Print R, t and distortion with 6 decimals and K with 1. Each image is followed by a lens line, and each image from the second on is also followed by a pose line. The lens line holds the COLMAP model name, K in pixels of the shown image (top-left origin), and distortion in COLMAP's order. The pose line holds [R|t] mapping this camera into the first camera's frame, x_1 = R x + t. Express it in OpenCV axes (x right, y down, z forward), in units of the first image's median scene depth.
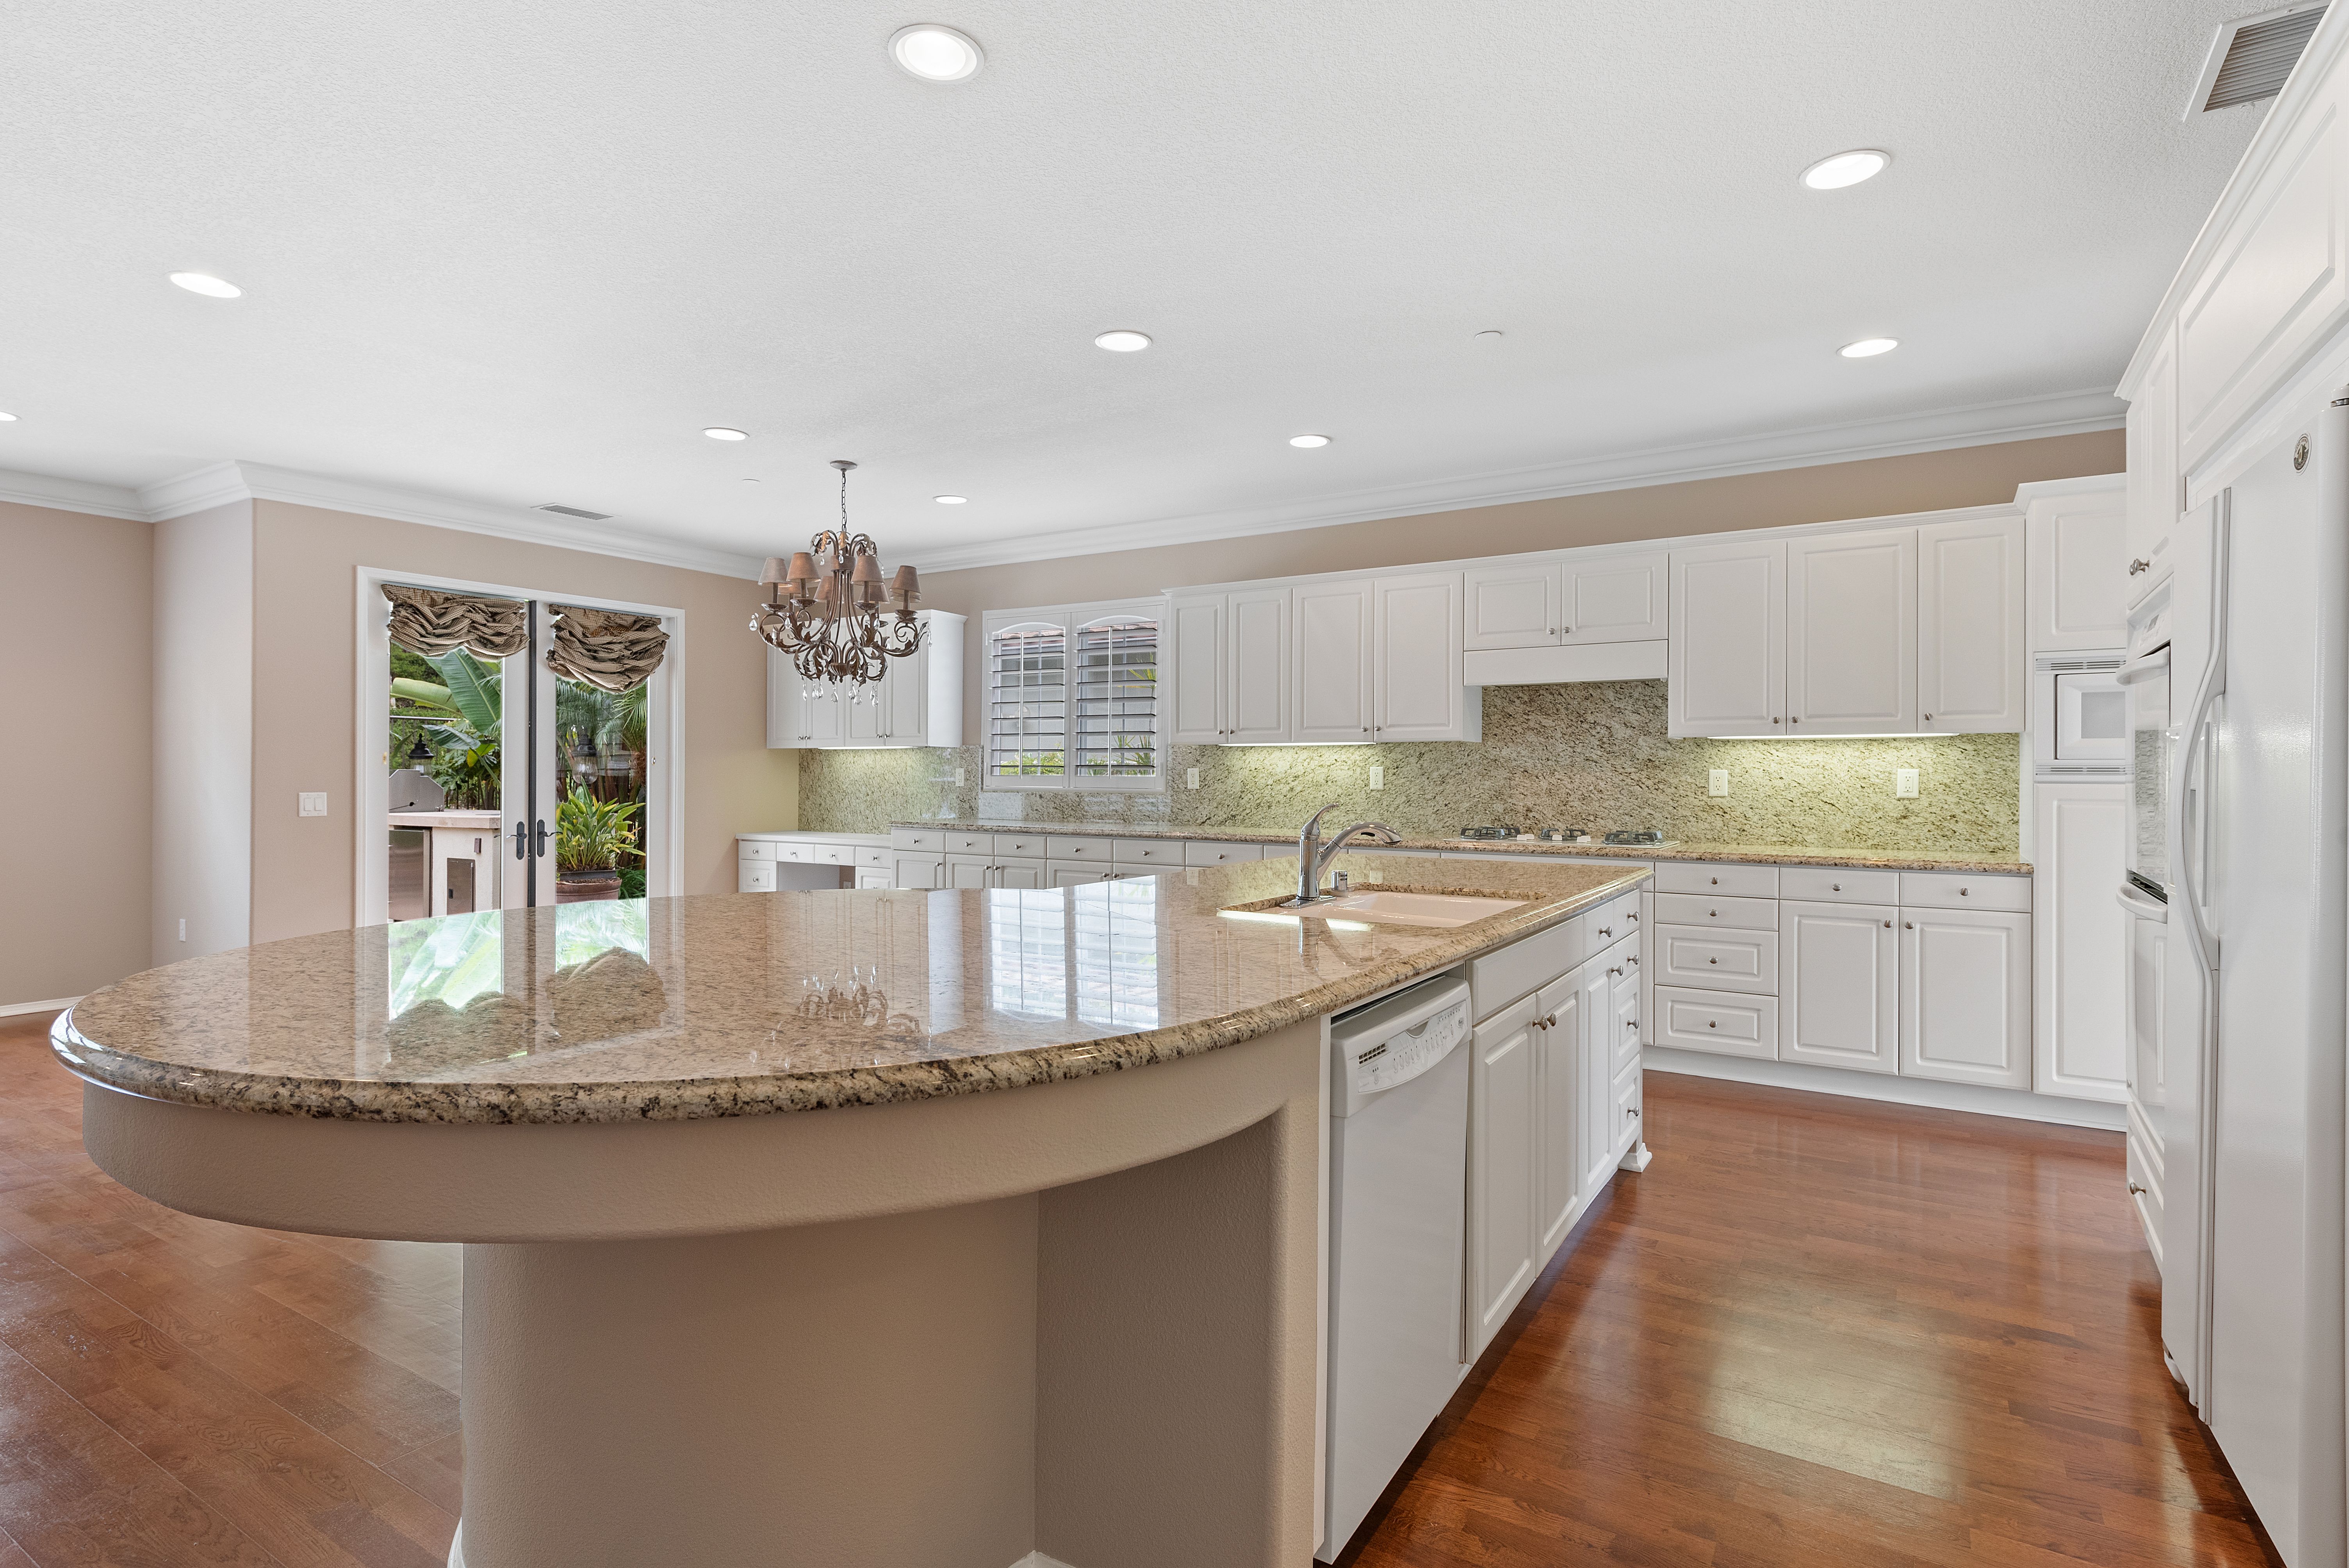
lens RADIAL K [[1127.5, 0, 1166.4], [0, 1127.5, 767.8], [0, 0, 1]] dist [0.007417, -0.005283]
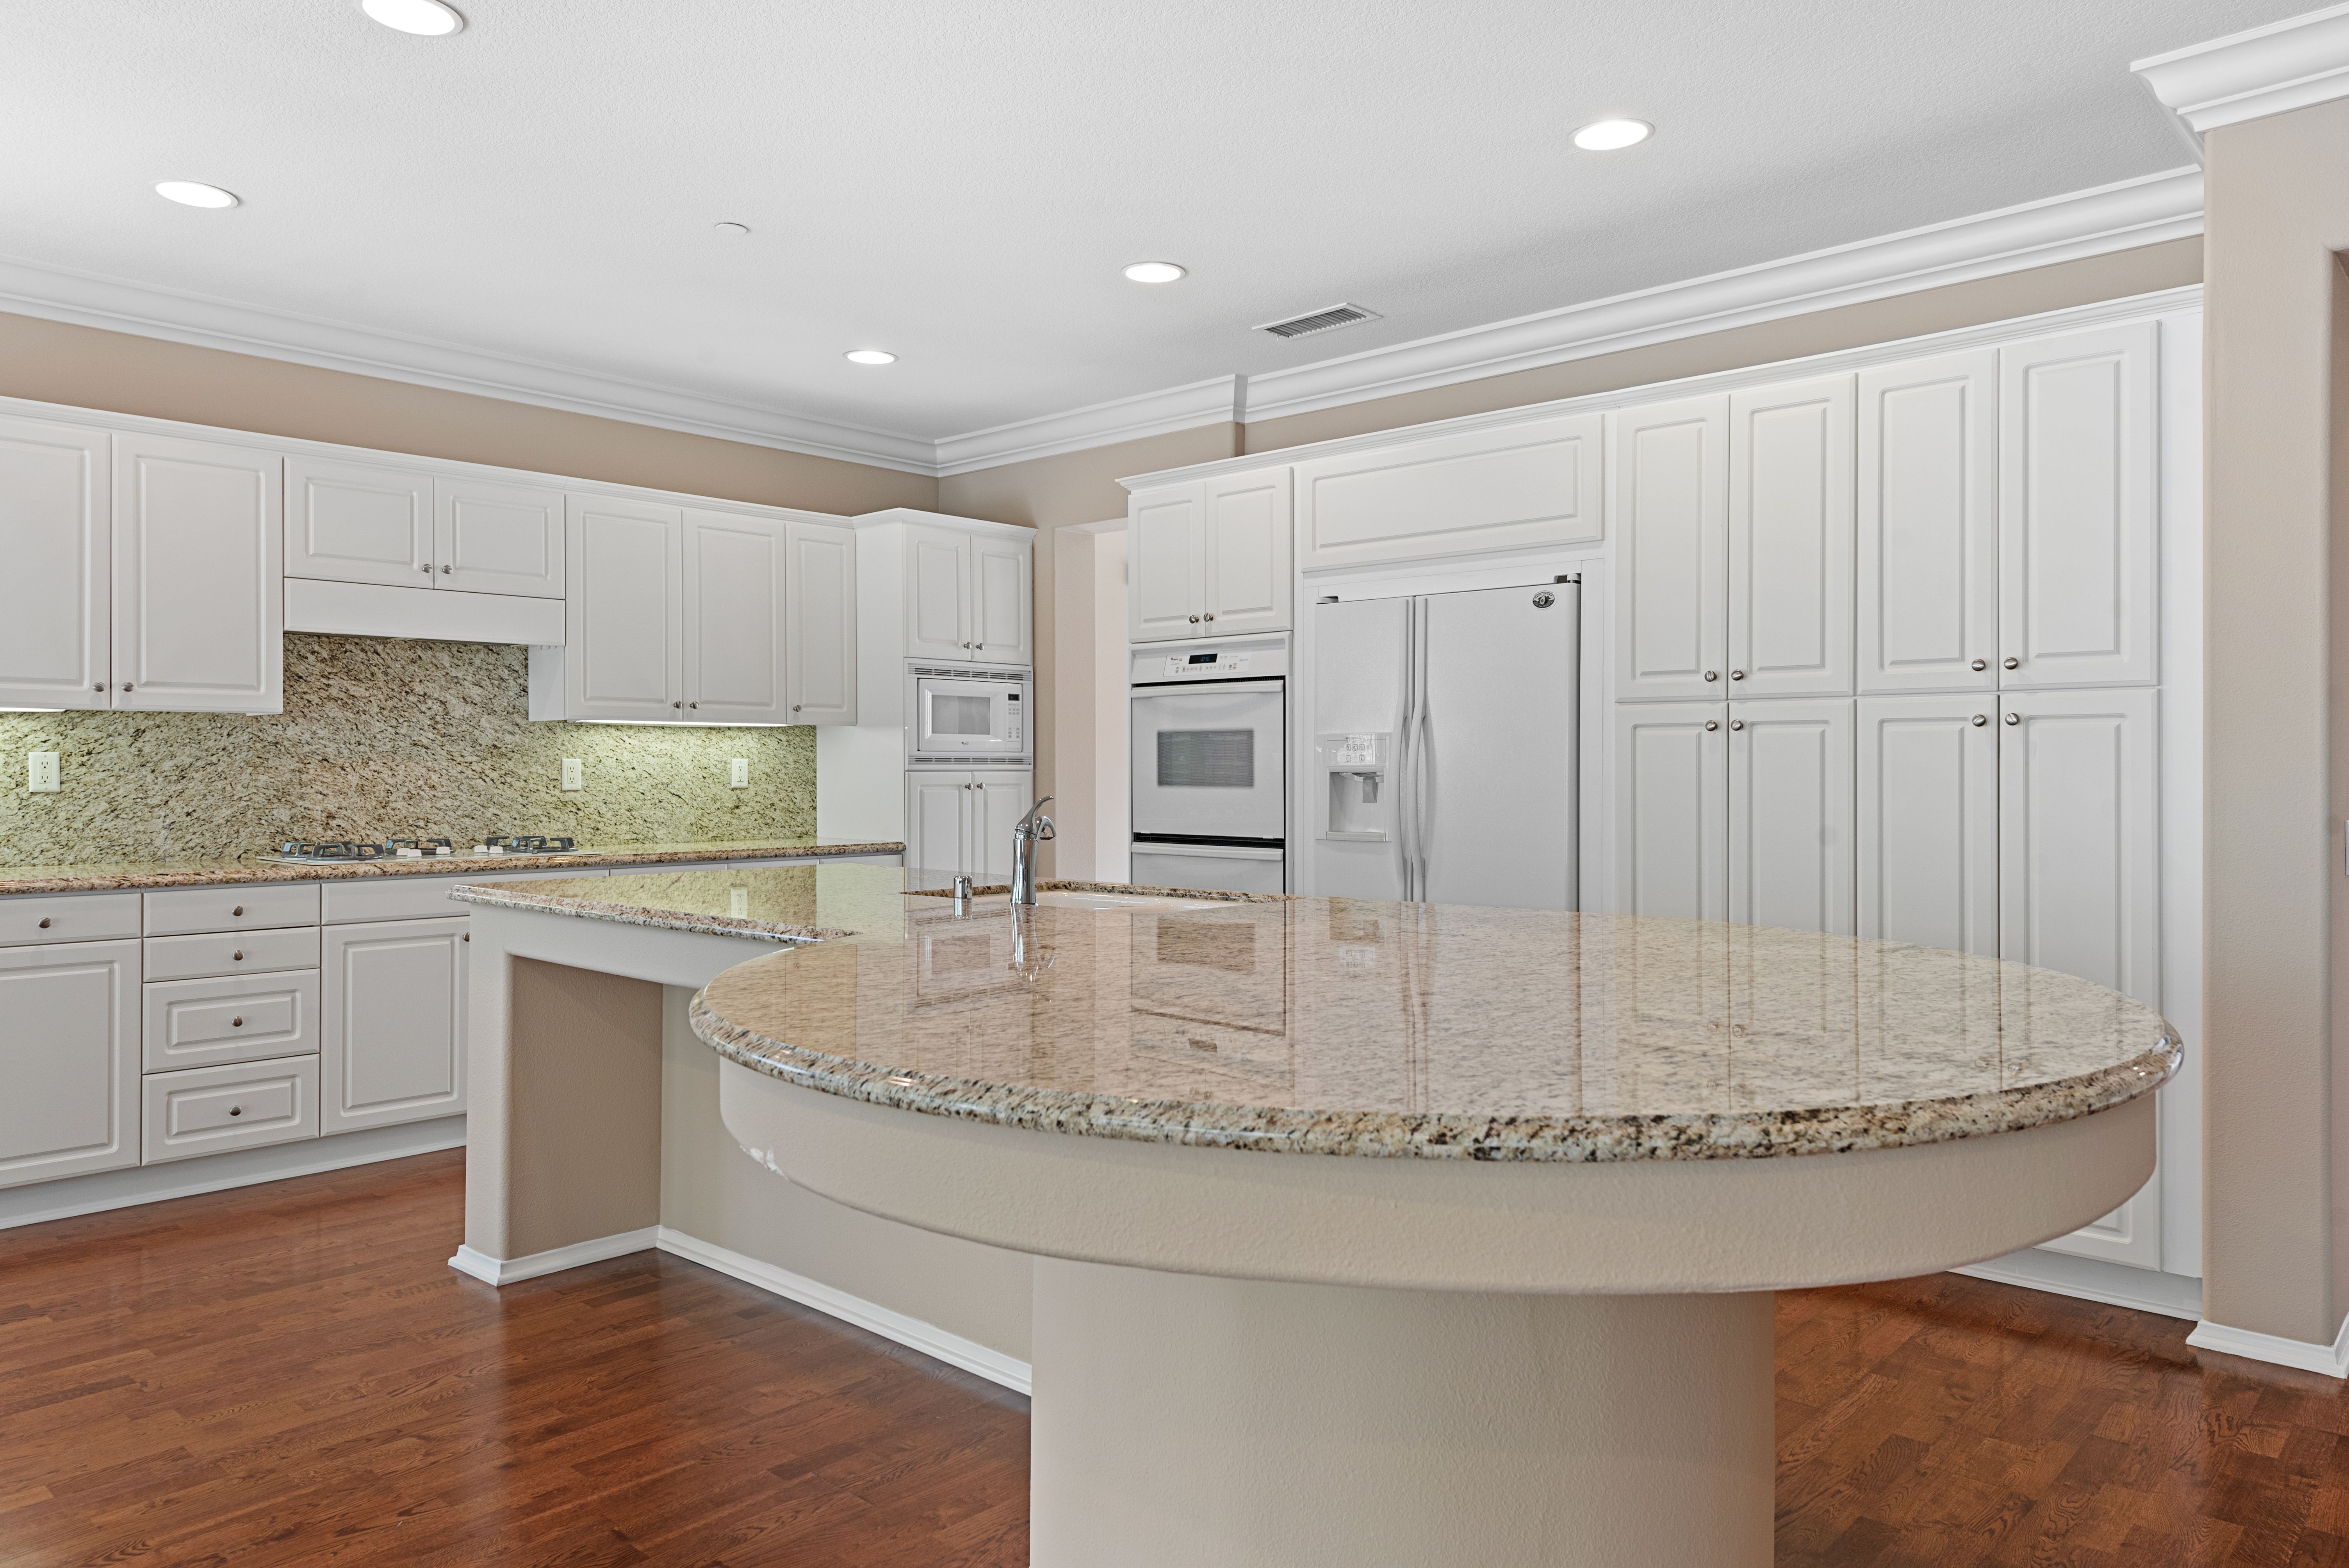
lens RADIAL K [[1519.9, 0, 1181.9], [0, 1519.9, 765.8], [0, 0, 1]] dist [0.008642, -0.006547]
pose [[0.185367, -0.002544, 0.982666, -0.457928], [-0.004566, 0.999984, 0.003450, 0.000878], [-0.982659, -0.005127, 0.185353, 0.290499]]
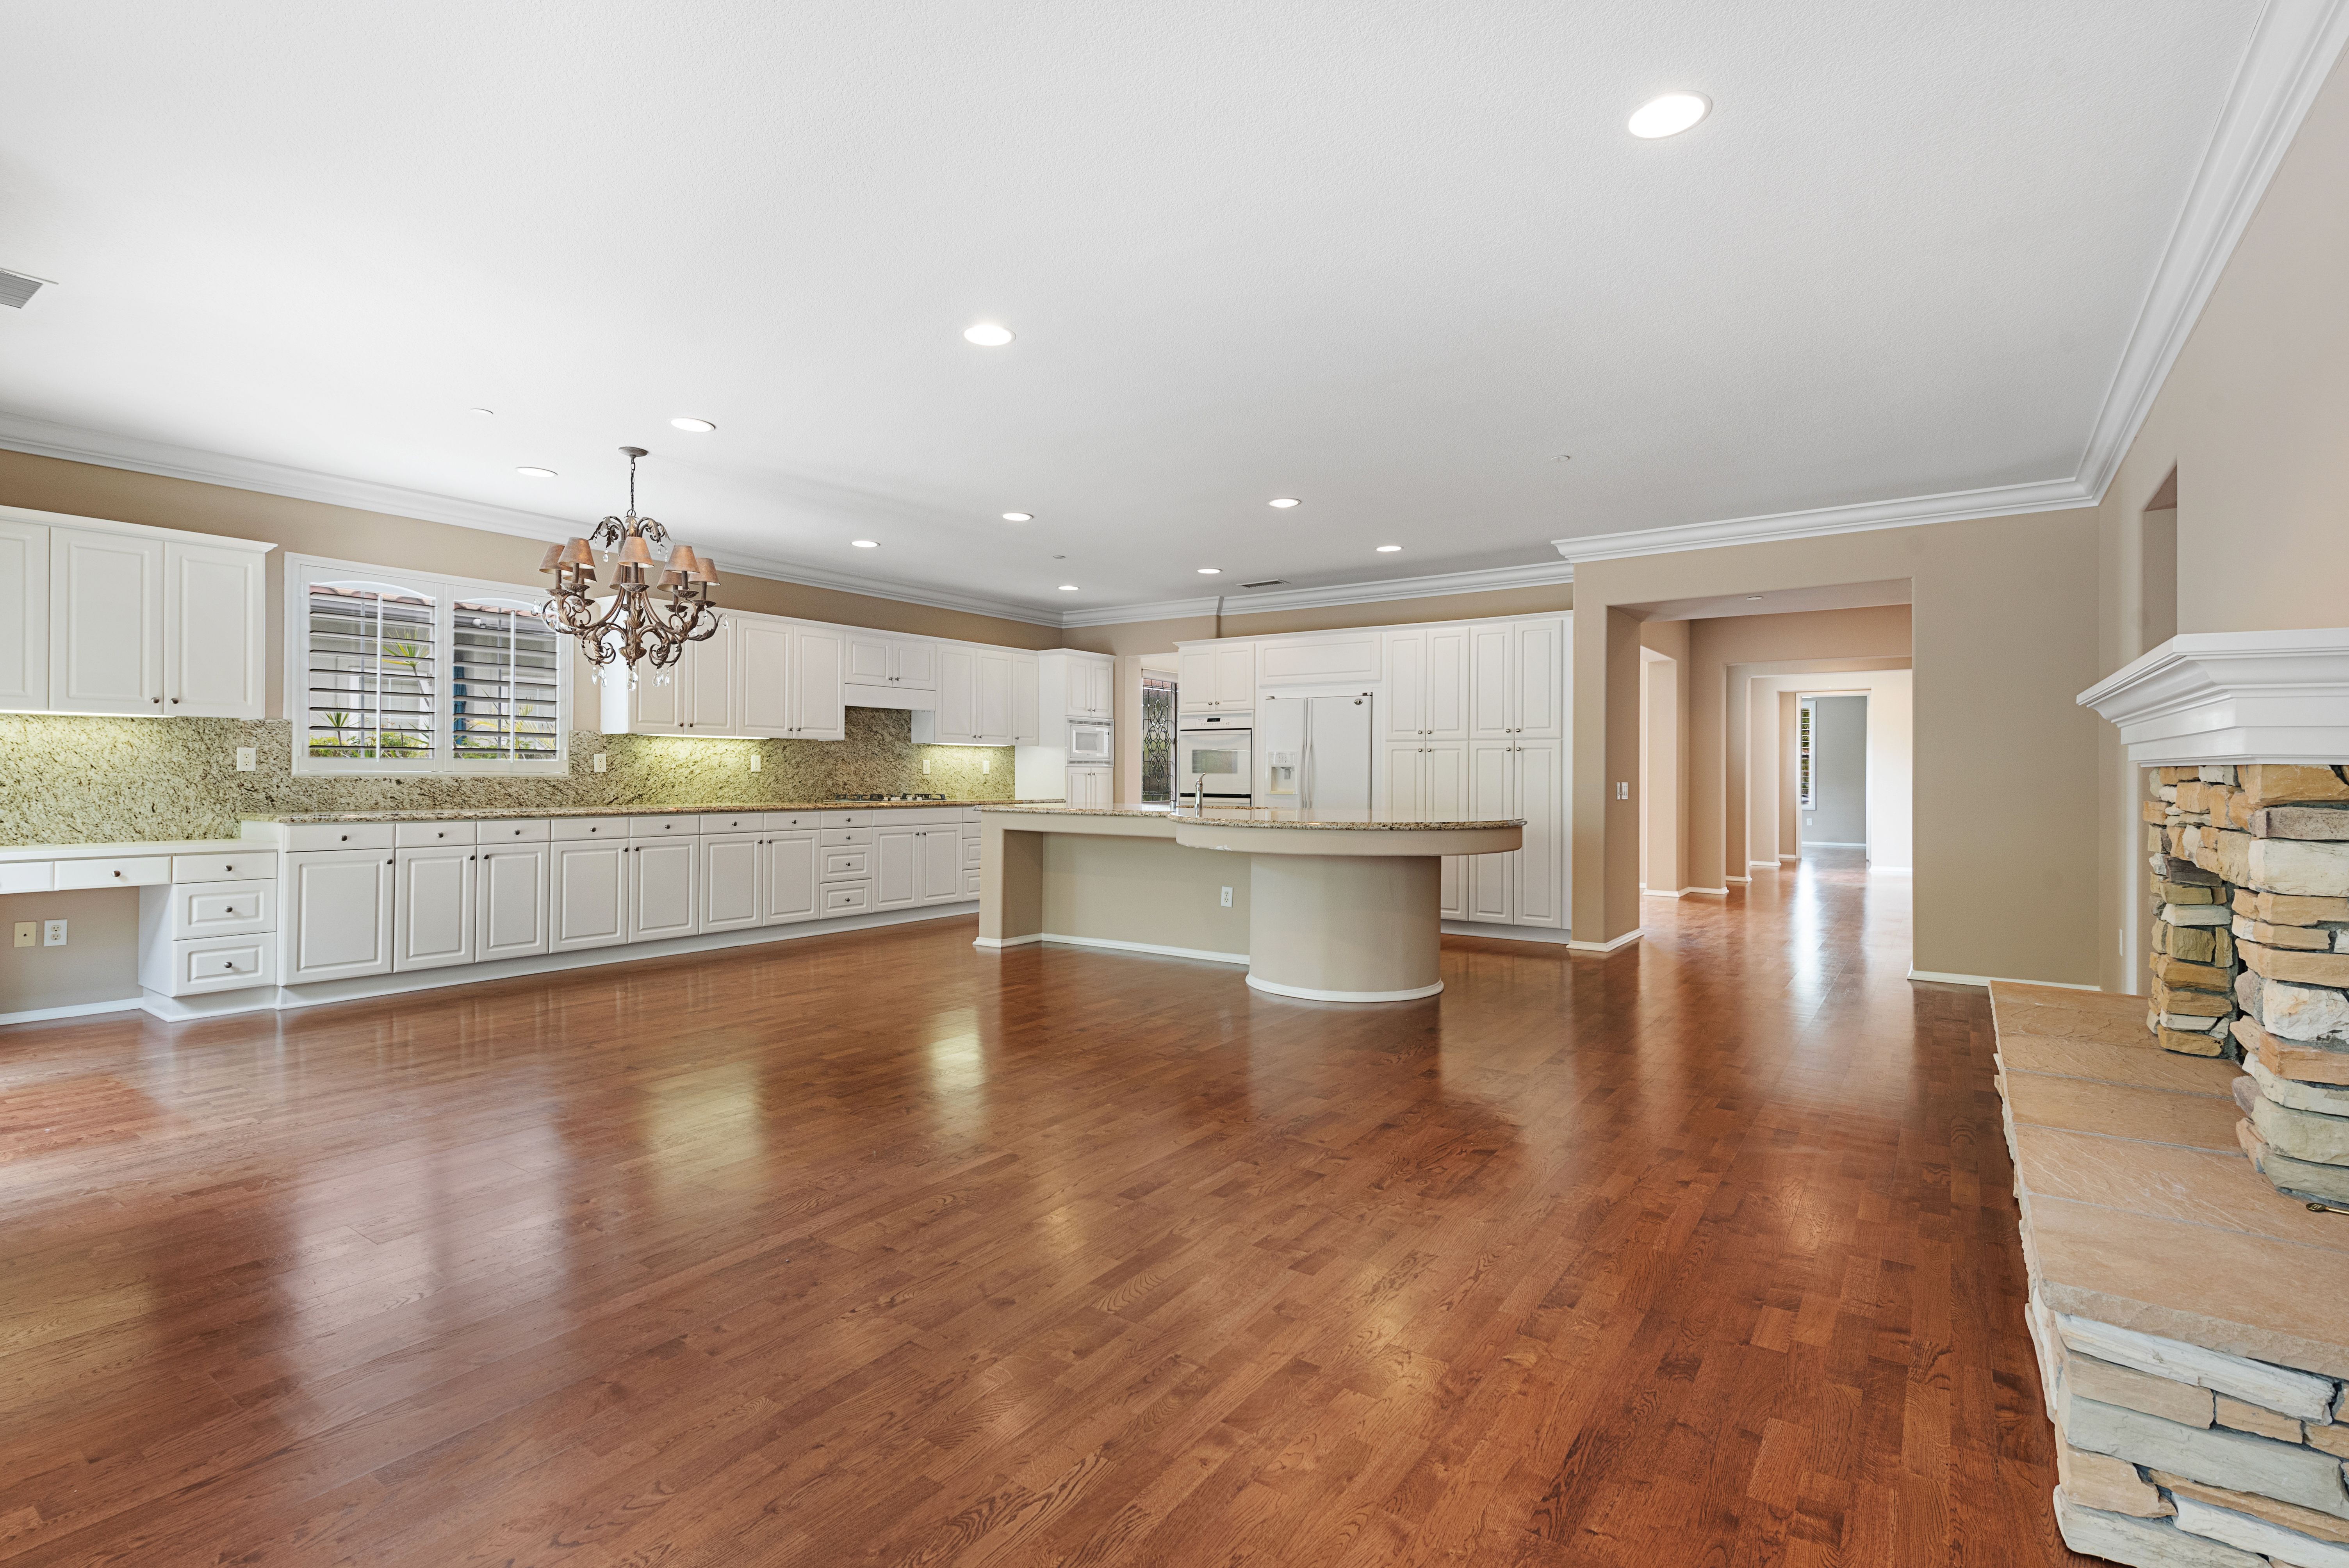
lens RADIAL K [[1093.8, 0, 1166.2], [0, 1093.8, 772.4], [0, 0, 1]] dist [0.008751, -0.002242]
pose [[0.063697, -0.002047, 0.997967, -1.108609], [-0.010081, 0.999946, 0.002694, 0.011197], [-0.997918, -0.010232, 0.063672, 0.409056]]
